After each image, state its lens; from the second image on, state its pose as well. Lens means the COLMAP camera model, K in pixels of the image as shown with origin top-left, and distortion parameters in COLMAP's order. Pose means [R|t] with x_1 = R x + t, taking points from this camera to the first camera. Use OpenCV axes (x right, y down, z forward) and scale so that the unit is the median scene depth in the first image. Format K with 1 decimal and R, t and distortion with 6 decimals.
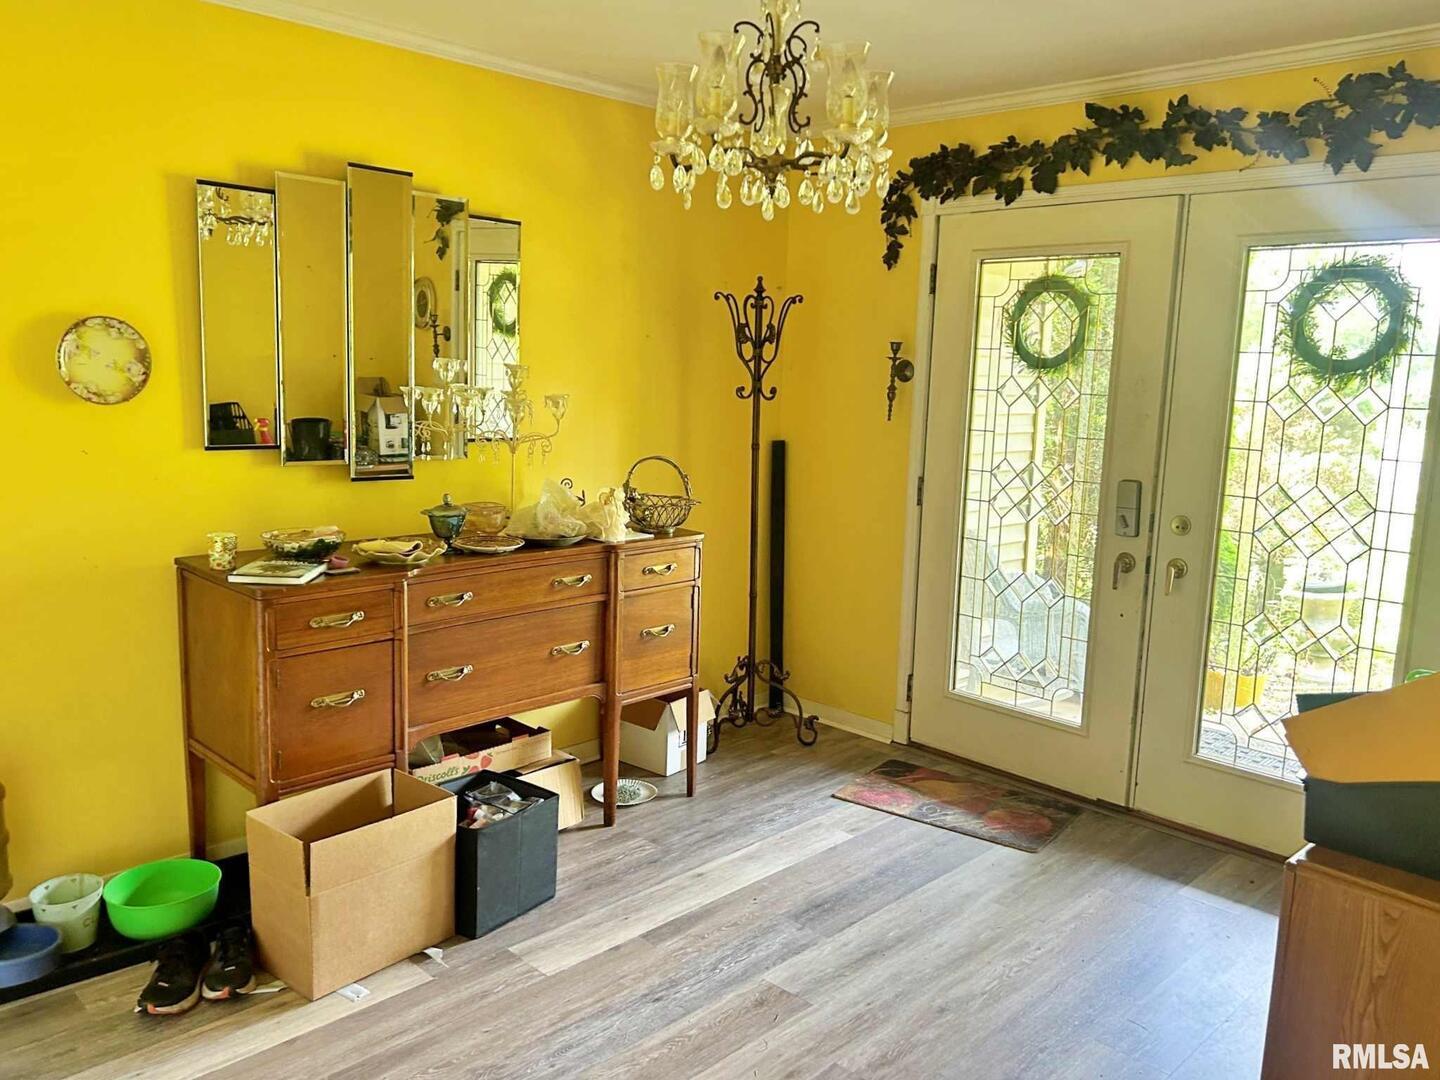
lens RADIAL K [[1117.0, 0, 722.0], [0, 1117.0, 548.5], [0, 0, 1]] dist [0.053115, -0.058716]
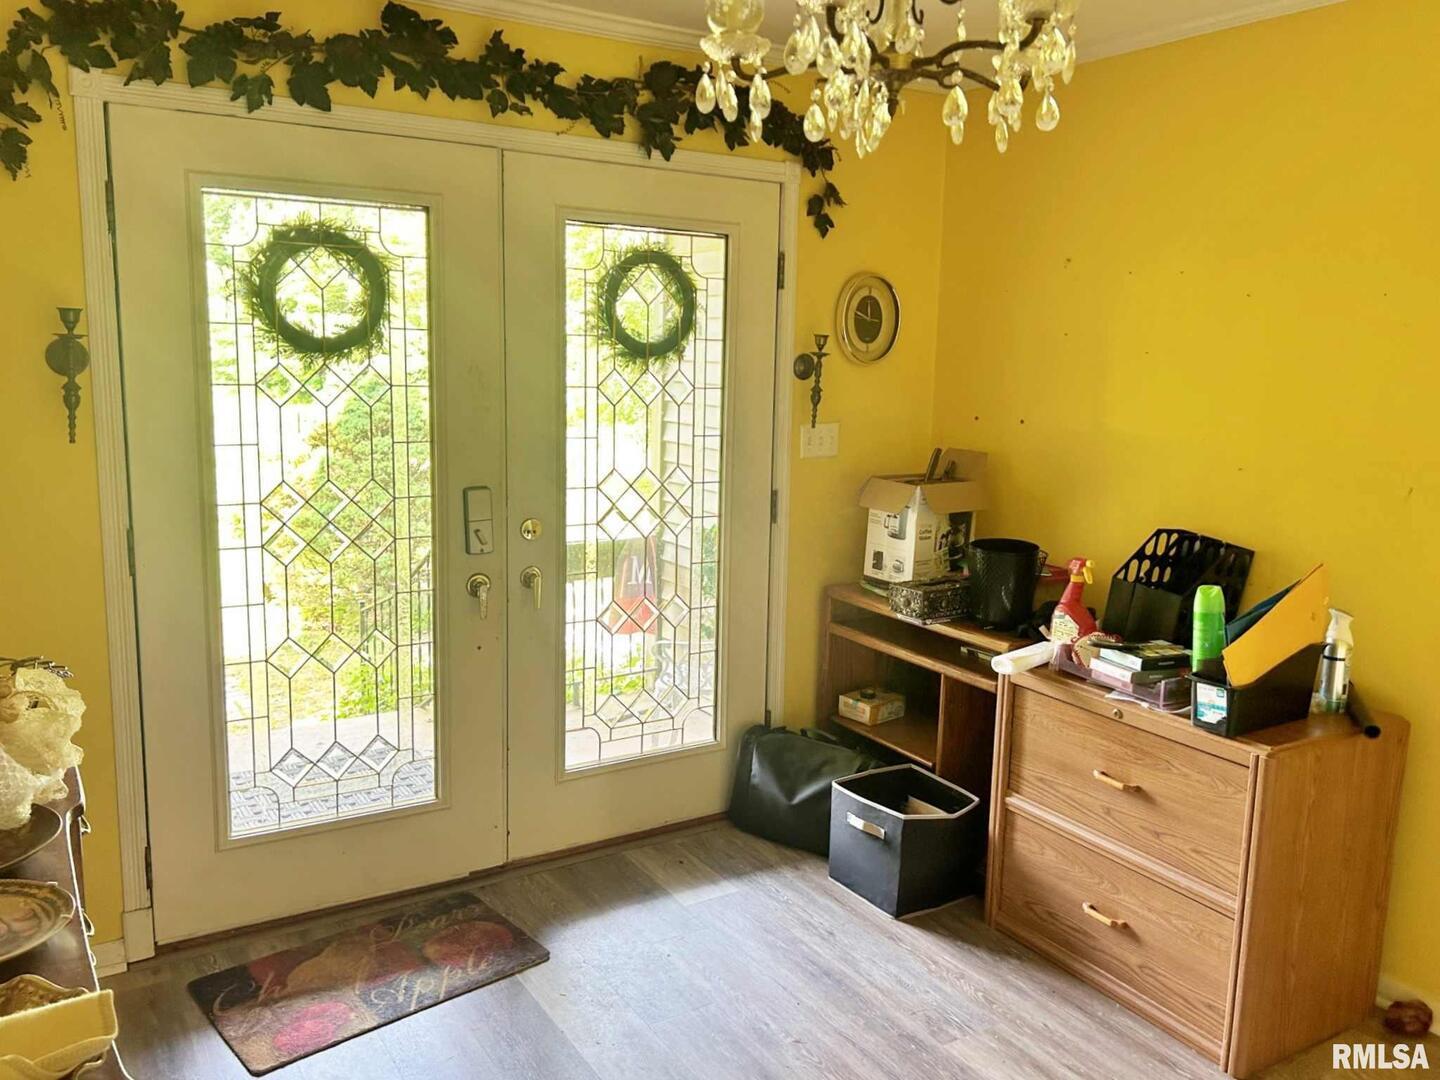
lens RADIAL K [[1162.7, 0, 721.5], [0, 1162.7, 526.6], [0, 0, 1]] dist [0.058555, -0.068585]
pose [[0.219279, -0.166753, 0.961307, -0.415221], [0.151549, 0.979149, 0.135279, -0.116125], [-0.963820, 0.116022, 0.239978, 0.598529]]
